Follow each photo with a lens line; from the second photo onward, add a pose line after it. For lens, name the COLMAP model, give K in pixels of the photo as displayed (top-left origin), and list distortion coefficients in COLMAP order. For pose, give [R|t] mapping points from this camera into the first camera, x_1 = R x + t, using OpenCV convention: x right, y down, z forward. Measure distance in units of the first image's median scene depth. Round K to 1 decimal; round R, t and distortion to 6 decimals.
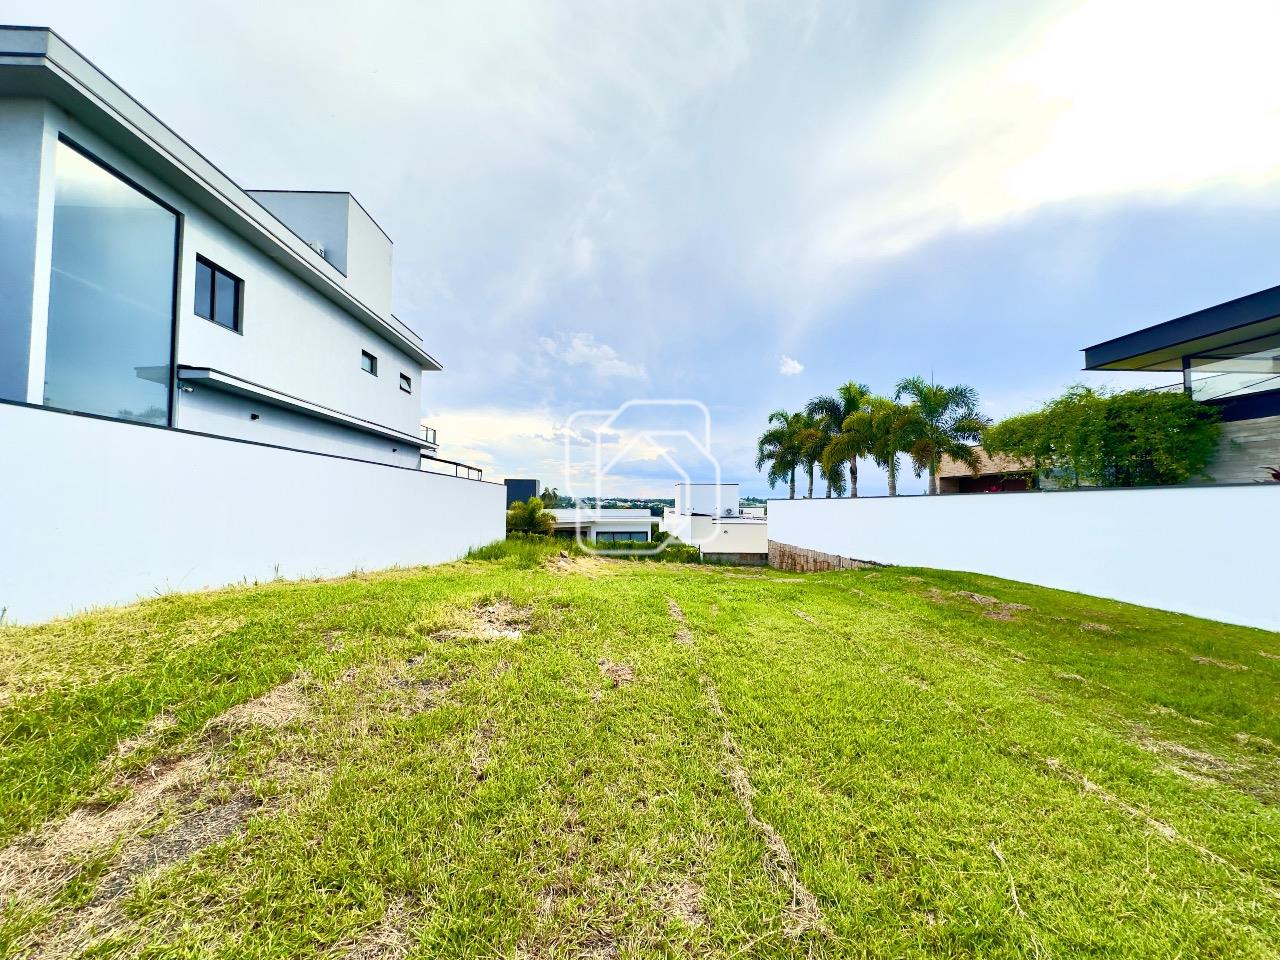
lens RADIAL K [[518.2, 0, 637.7], [0, 518.2, 490.5], [0, 0, 1]] dist [-0.014410, 0.001703]
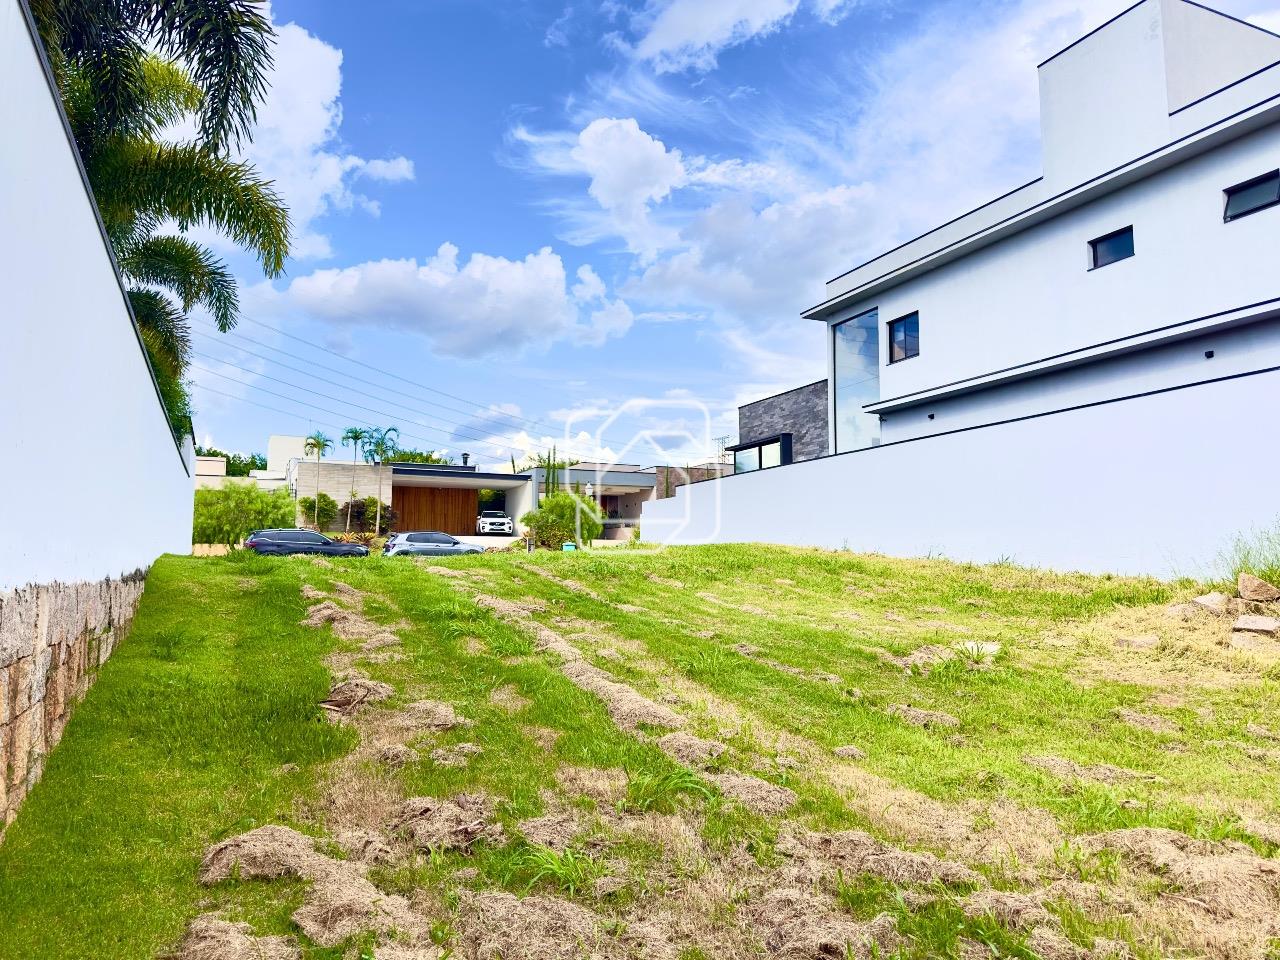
lens RADIAL K [[976.4, 0, 651.7], [0, 976.4, 471.4], [0, 0, 1]] dist [0.067566, -0.060960]
pose [[-0.922686, -0.038064, -0.383669, 0.481623], [0.014721, 0.990911, -0.133709, 0.187714], [0.385272, -0.129020, -0.913739, 1.977163]]
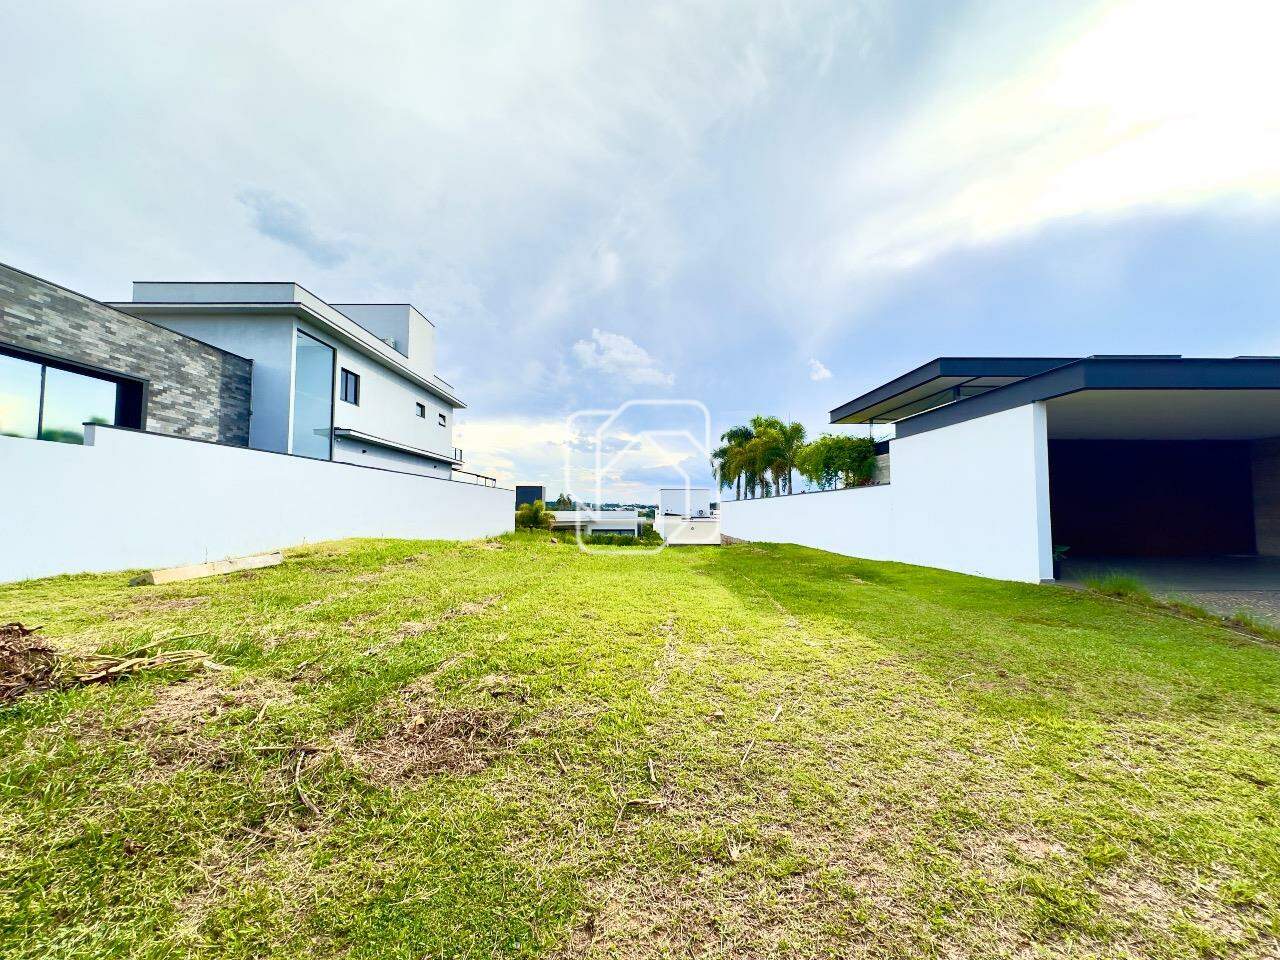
lens RADIAL K [[518.2, 0, 652.3], [0, 518.2, 454.8], [0, 0, 1]] dist [-0.014410, 0.001703]
pose [[0.999875, -0.002370, -0.015635, 0.199797], [0.001095, 0.996708, -0.081069, 0.010264], [0.015776, 0.081042, 0.996586, -0.533876]]
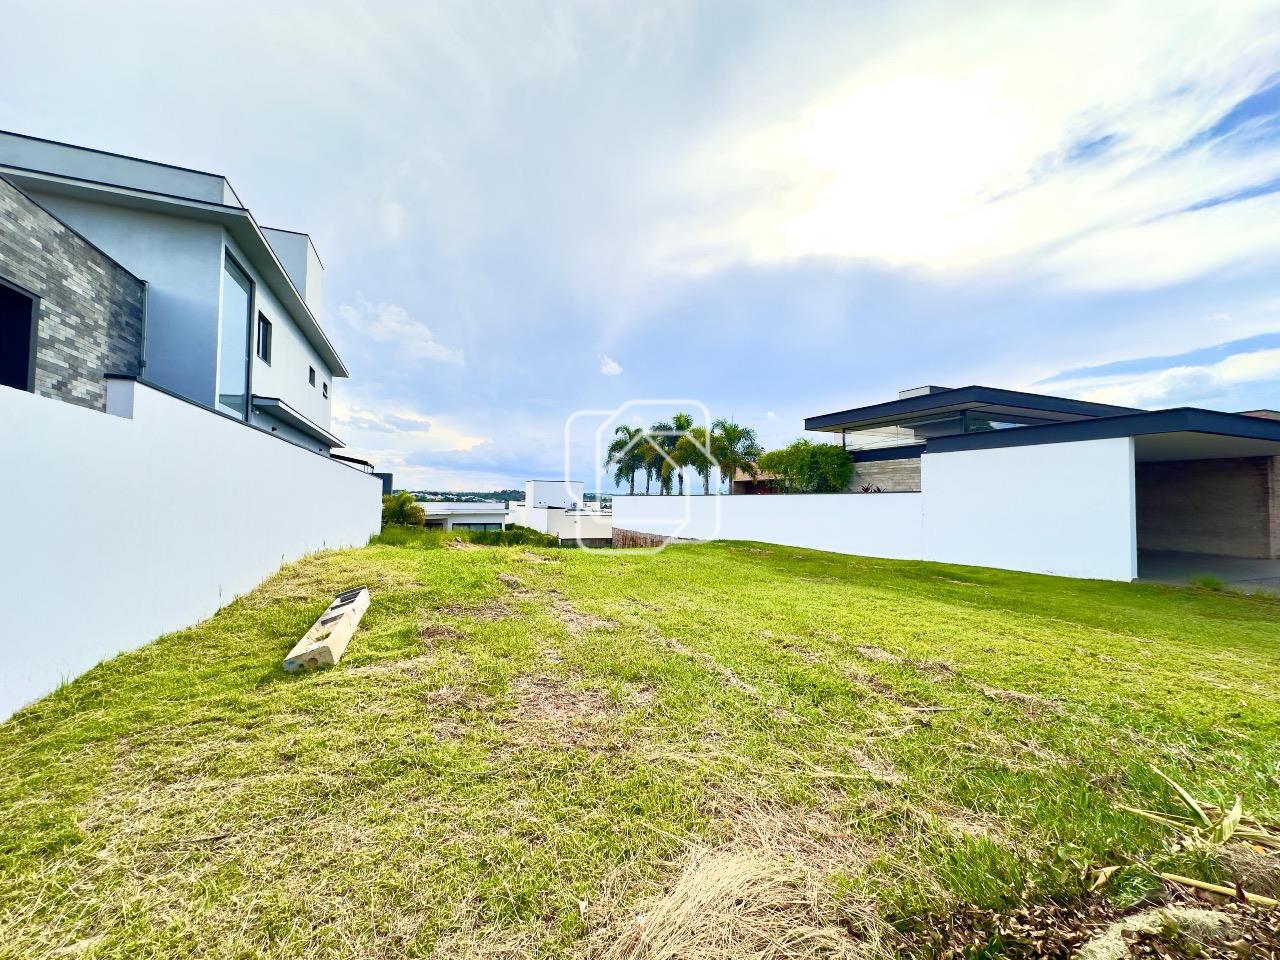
lens RADIAL K [[518.2, 0, 652.2], [0, 518.2, 476.9], [0, 0, 1]] dist [-0.014410, 0.001703]
pose [[0.930297, 0.024294, 0.366001, -0.233240], [-0.018734, 0.999649, -0.018735, -0.011388], [-0.366328, 0.010573, 0.930426, -0.387400]]
